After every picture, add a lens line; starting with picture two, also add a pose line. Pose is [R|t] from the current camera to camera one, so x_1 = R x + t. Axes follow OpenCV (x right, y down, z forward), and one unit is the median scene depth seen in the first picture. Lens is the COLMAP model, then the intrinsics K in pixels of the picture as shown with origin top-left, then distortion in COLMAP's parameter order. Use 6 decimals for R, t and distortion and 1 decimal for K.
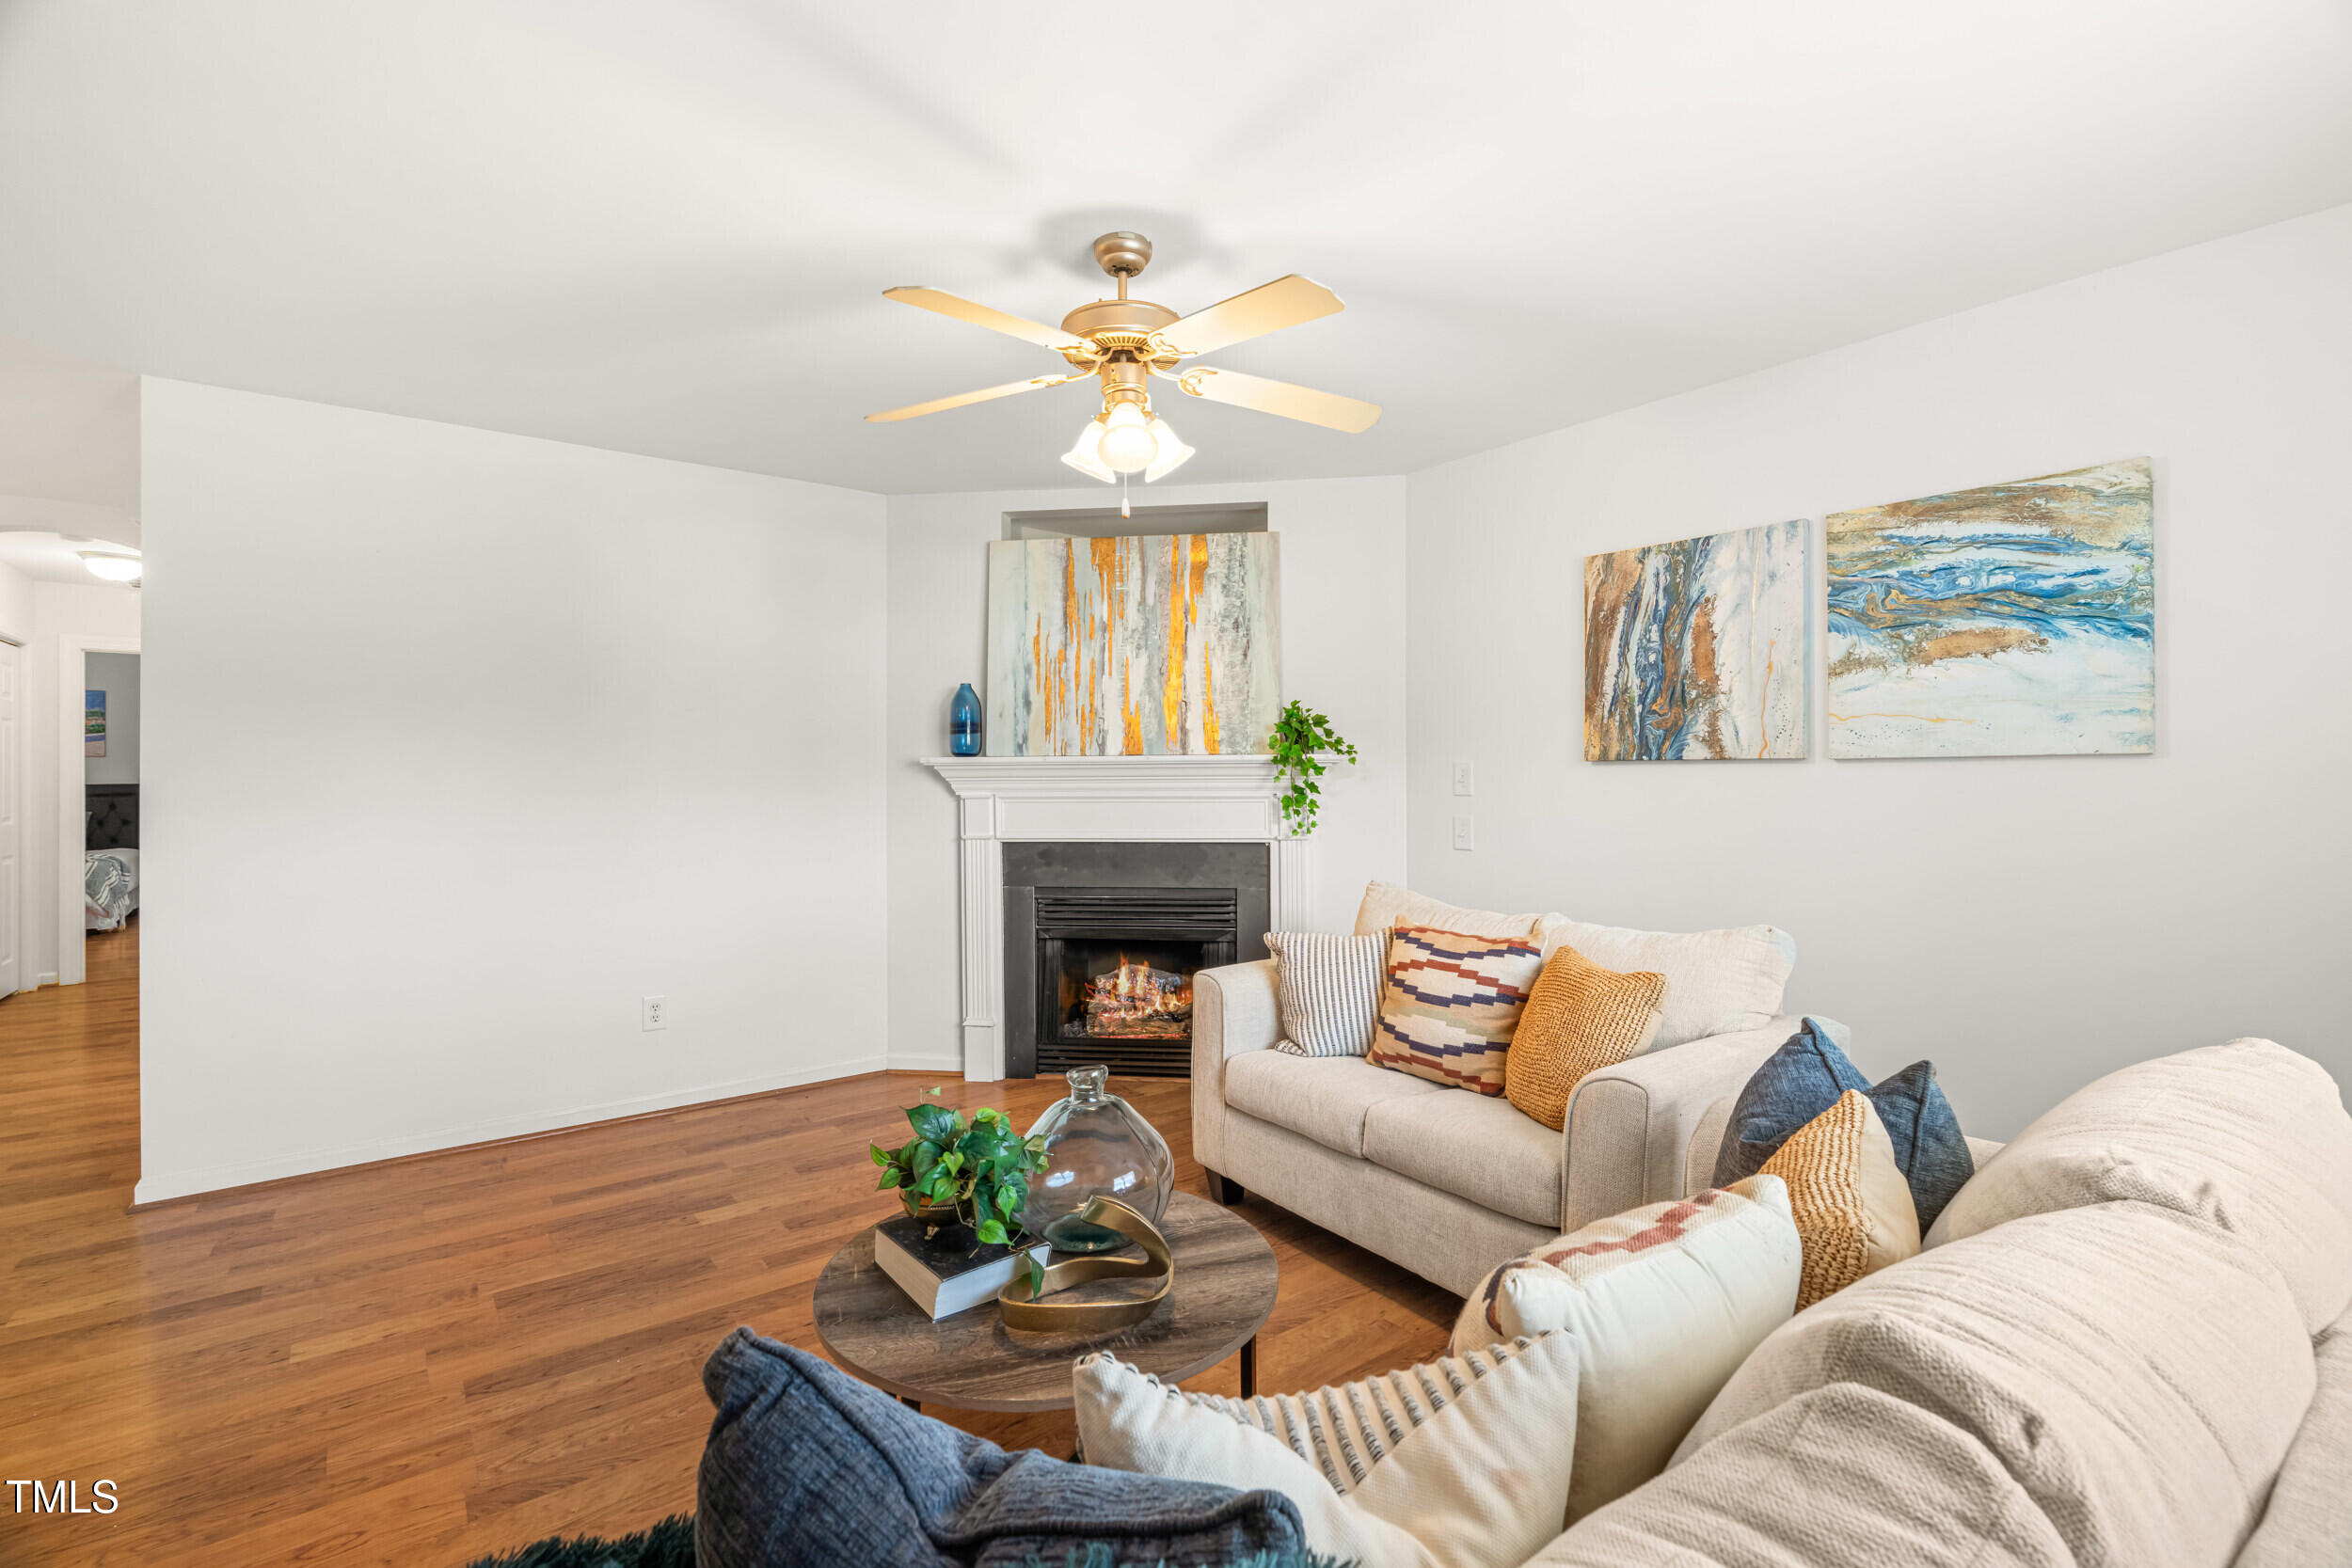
lens RADIAL K [[1084.3, 0, 1179.5], [0, 1084.3, 776.6], [0, 0, 1]] dist [-0.009428, 0.002042]
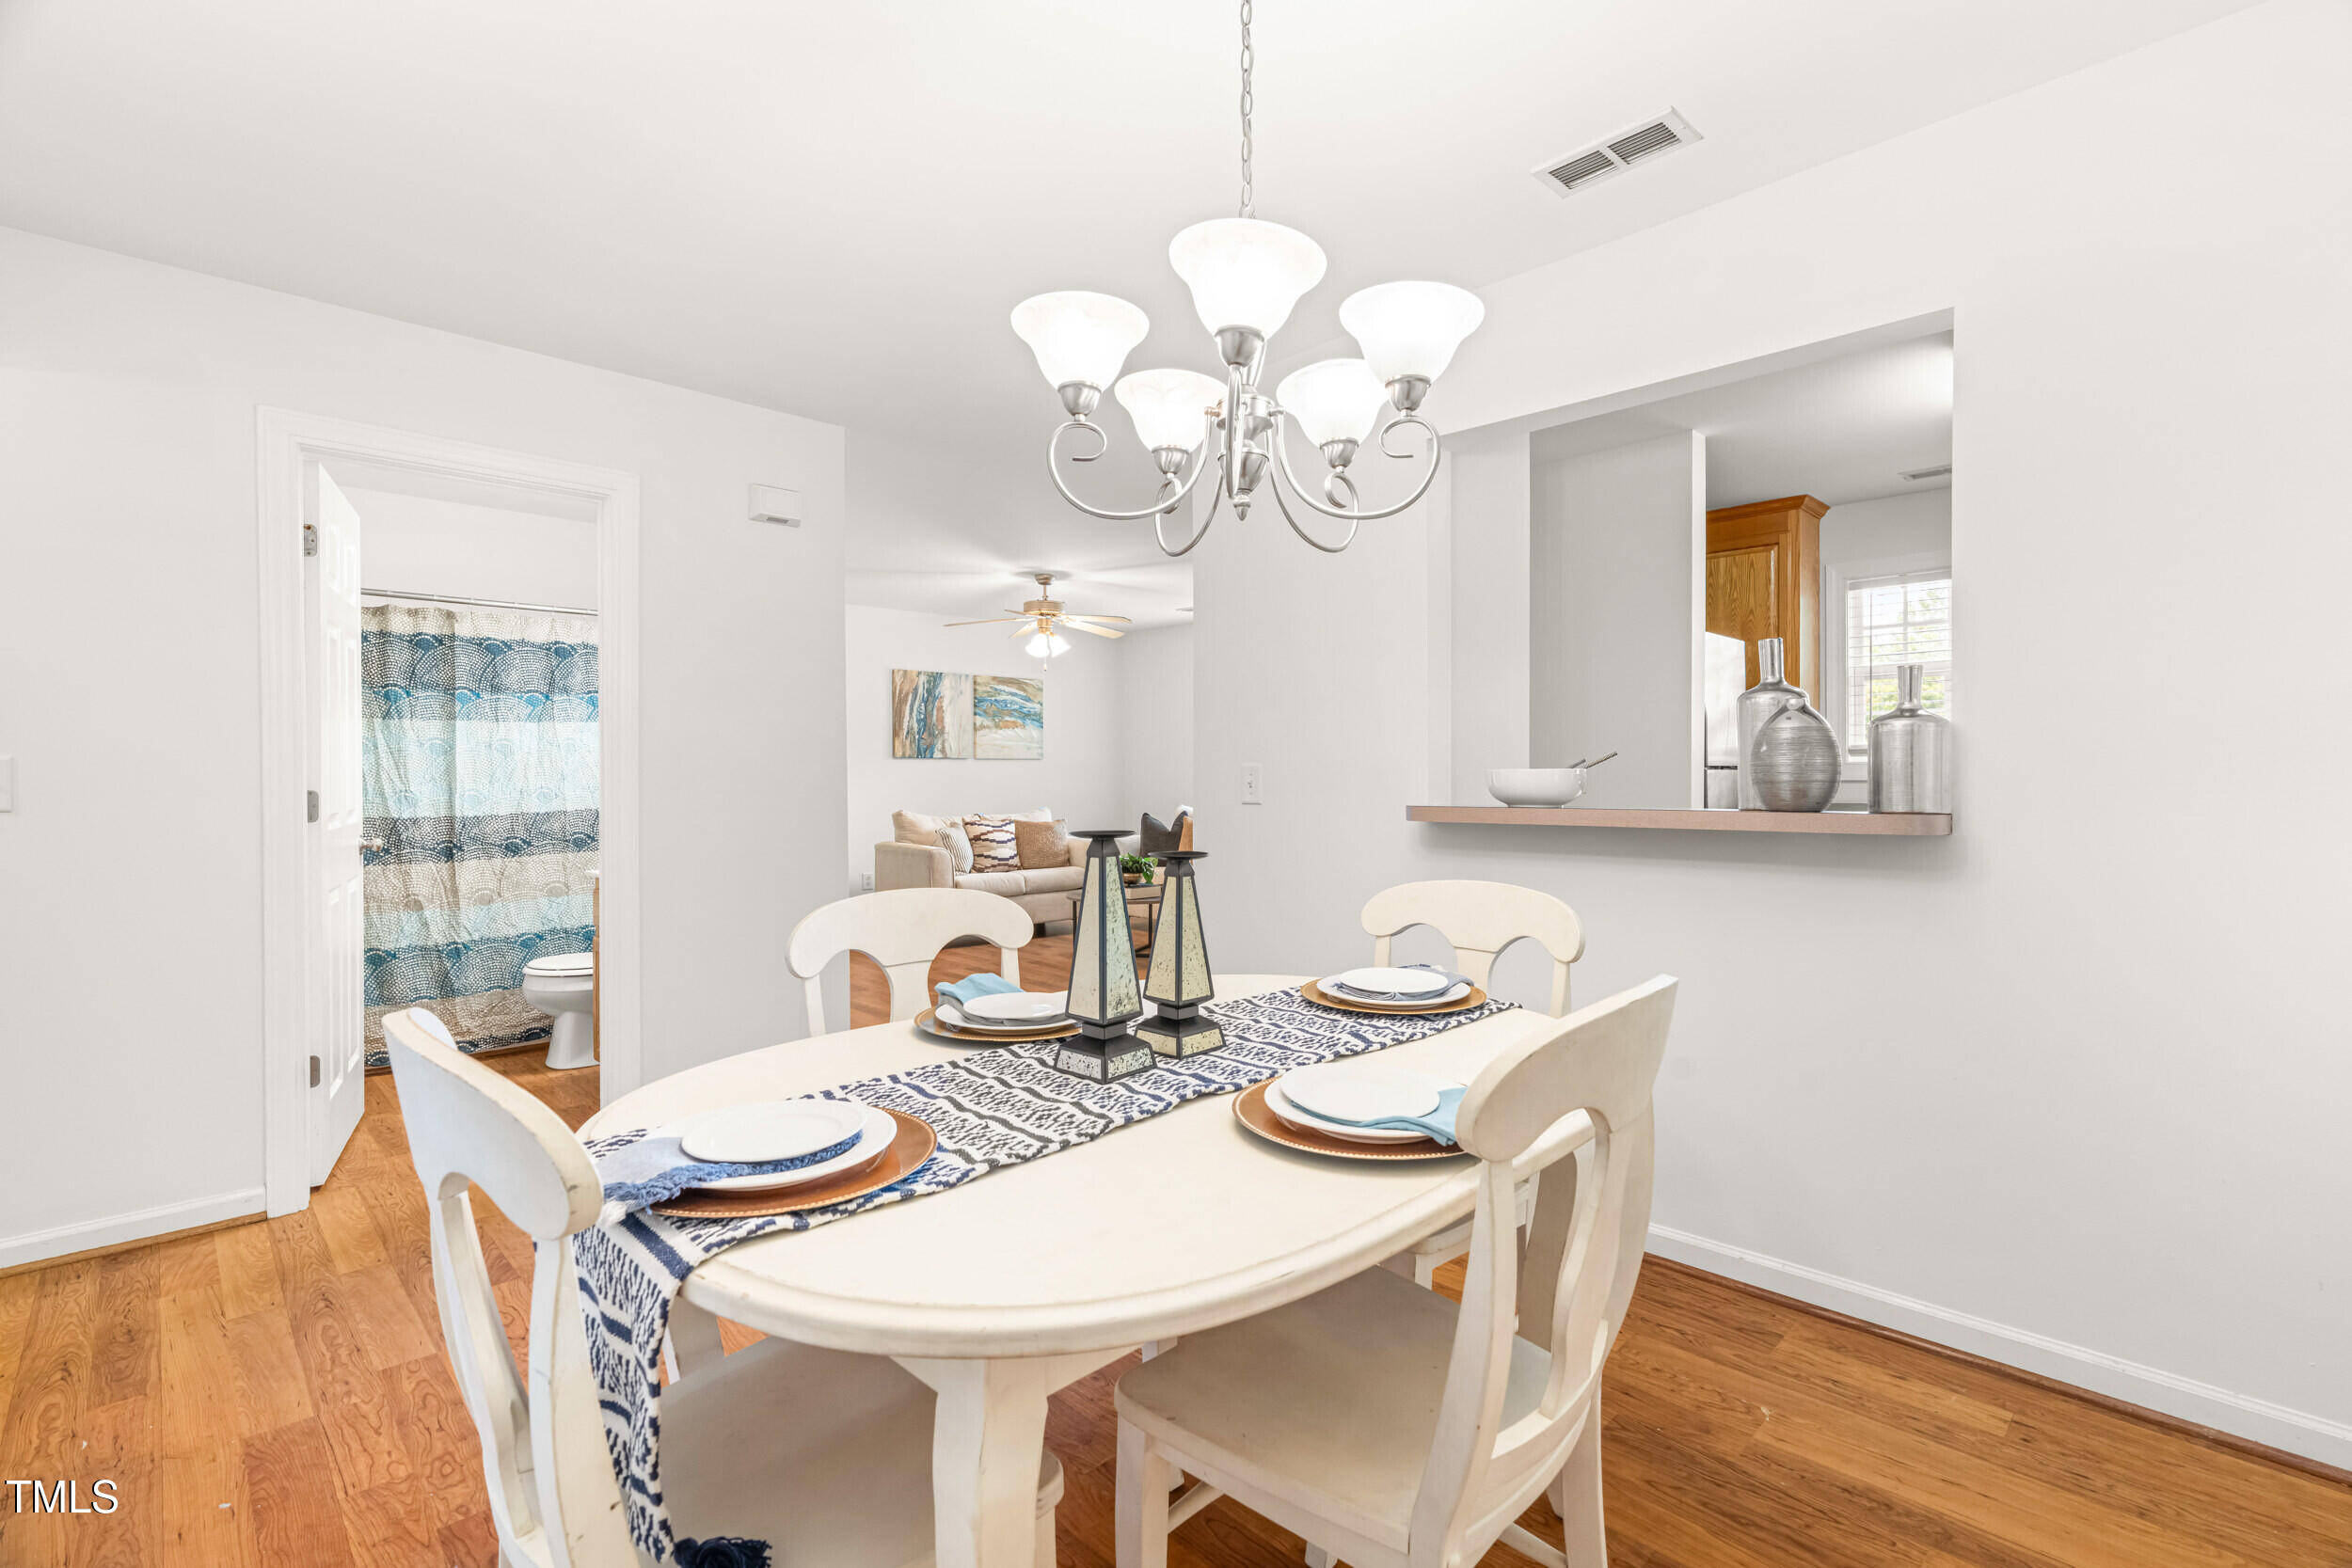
lens RADIAL K [[1084.3, 0, 1179.4], [0, 1084.3, 778.3], [0, 0, 1]] dist [-0.009428, 0.002042]
pose [[-0.132284, 0.006814, 0.991188, -2.180288], [0.014570, 0.999882, -0.004930, 0.054531], [-0.991105, 0.013789, -0.132367, 0.777610]]
